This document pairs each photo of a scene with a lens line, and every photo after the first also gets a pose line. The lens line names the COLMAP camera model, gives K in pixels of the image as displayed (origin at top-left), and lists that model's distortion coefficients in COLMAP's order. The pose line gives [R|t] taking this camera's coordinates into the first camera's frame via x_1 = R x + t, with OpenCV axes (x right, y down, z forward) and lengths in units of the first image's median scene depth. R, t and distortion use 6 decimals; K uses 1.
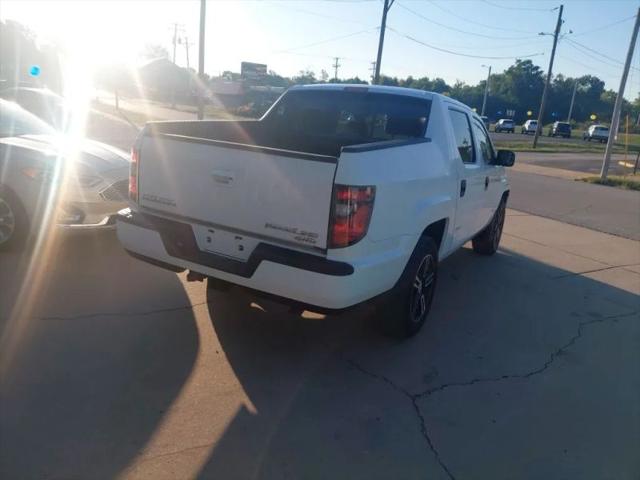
lens RADIAL K [[487.7, 0, 322.5], [0, 487.7, 240.6], [0, 0, 1]] dist [0.025745, -0.066492]
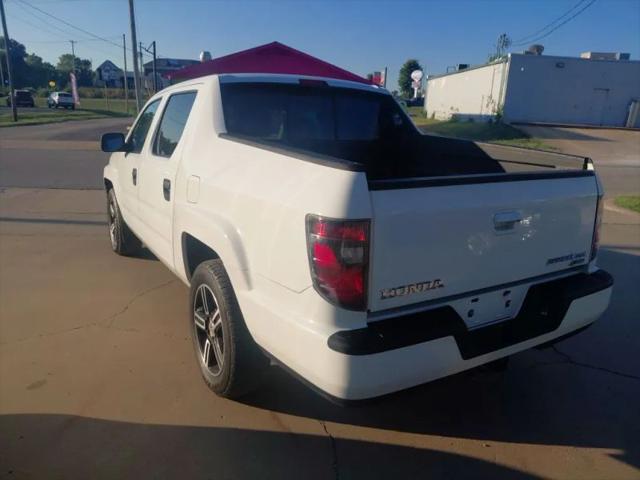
lens RADIAL K [[487.7, 0, 321.0], [0, 487.7, 239.8], [0, 0, 1]] dist [0.025745, -0.066492]
pose [[0.491943, -0.283984, 0.823010, -0.086235], [0.227249, 0.954420, 0.193493, -0.027993], [-0.840446, 0.091841, 0.534056, 0.076836]]
